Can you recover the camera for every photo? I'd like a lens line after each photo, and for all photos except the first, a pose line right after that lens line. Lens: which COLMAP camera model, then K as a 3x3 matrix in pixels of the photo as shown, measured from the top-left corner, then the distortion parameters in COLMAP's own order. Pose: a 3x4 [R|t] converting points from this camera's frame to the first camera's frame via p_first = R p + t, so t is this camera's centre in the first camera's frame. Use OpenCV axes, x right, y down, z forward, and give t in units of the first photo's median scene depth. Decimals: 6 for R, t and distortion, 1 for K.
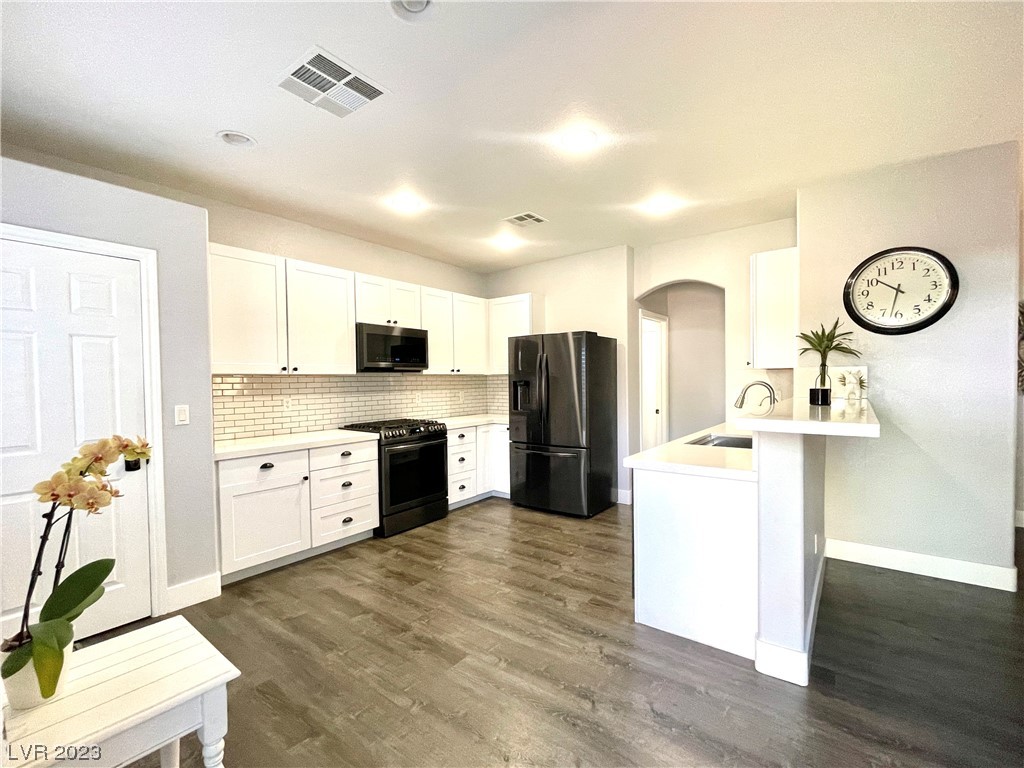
lens RADIAL K [[452.9, 0, 510.6], [0, 452.9, 390.9], [0, 0, 1]] dist [0.000409, 0.000092]
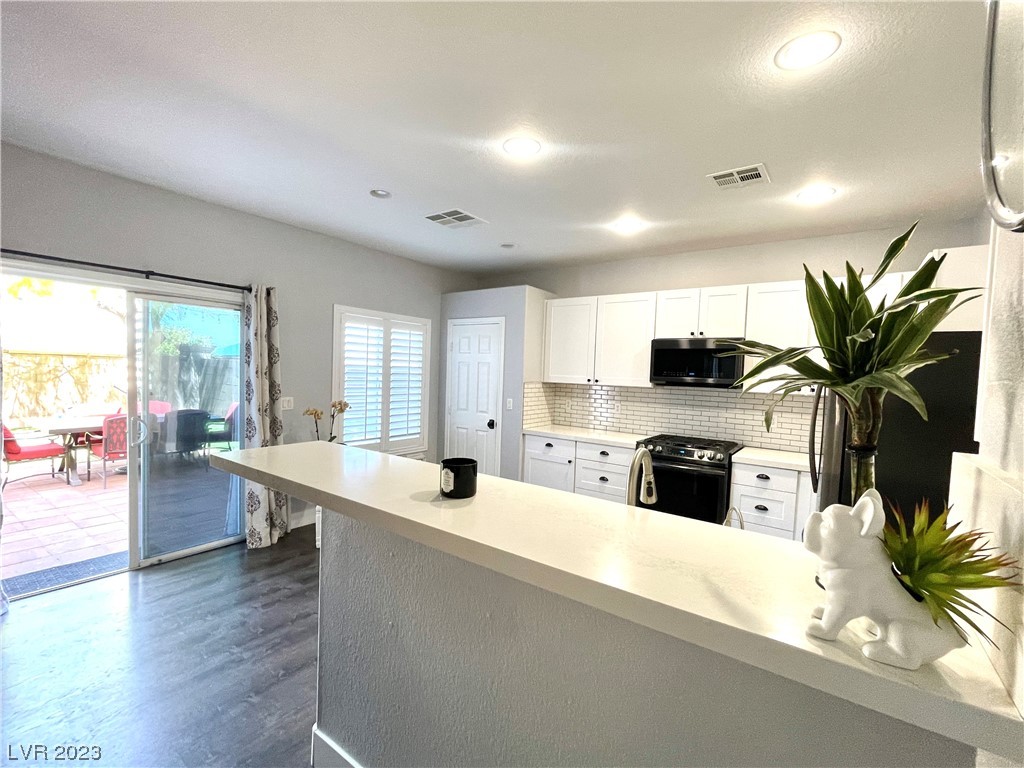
lens RADIAL K [[450.0, 0, 510.8], [0, 450.0, 392.9], [0, 0, 1]] dist [0.003449, 0.000166]
pose [[0.013196, 0.062585, -0.997952, 0.871280], [-0.059615, 0.996313, 0.061694, -0.084206], [0.998134, 0.058678, 0.016879, 0.786476]]
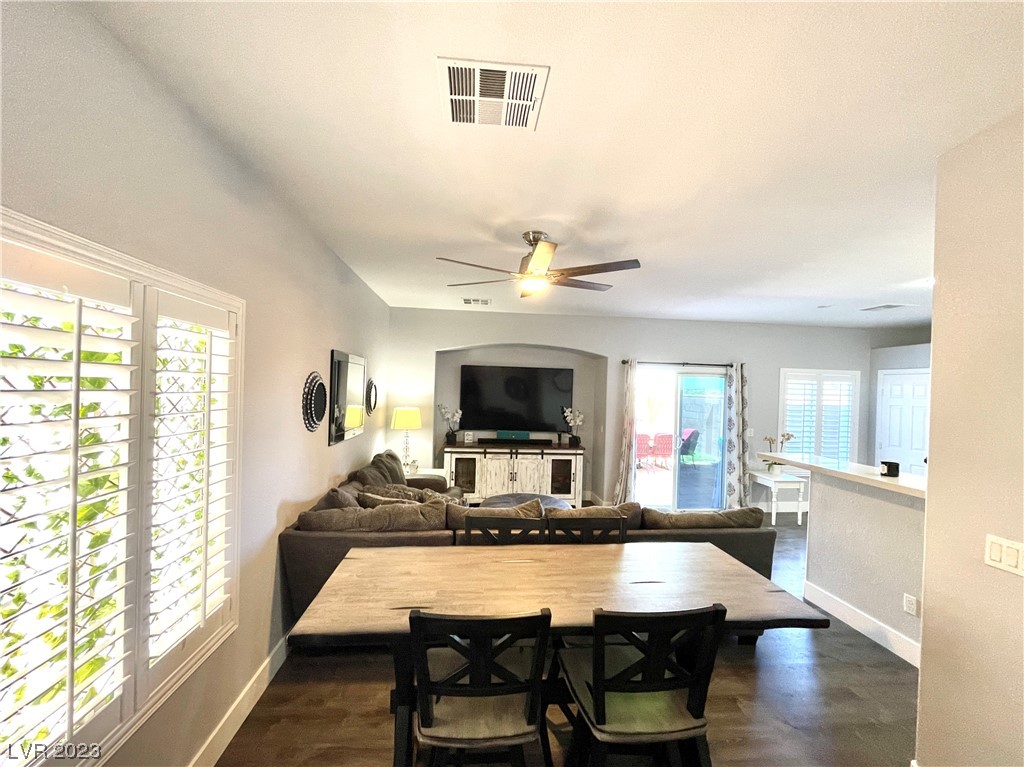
lens RADIAL K [[432.1, 0, 507.5], [0, 432.1, 390.3], [0, 0, 1]] dist [-0.001790, -0.000579]
pose [[-0.736957, -0.001926, -0.675937, 1.693563], [-0.033294, 0.998886, 0.033454, -0.155108], [0.675119, 0.047158, -0.736200, 0.869857]]
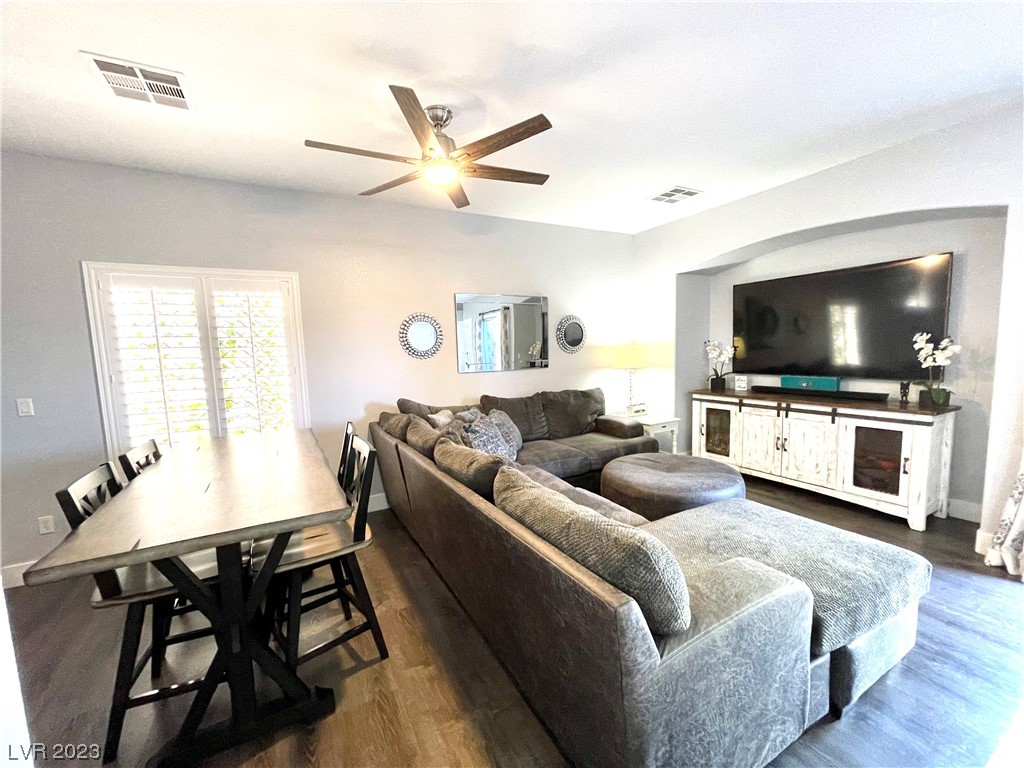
lens RADIAL K [[411.1, 0, 510.8], [0, 411.1, 391.0], [0, 0, 1]] dist [0.000603, -0.000274]
pose [[-0.913533, 0.004541, 0.406738, 0.668302], [0.057151, 0.991452, 0.117293, -0.053987], [-0.402729, 0.130396, -0.905984, 0.878725]]
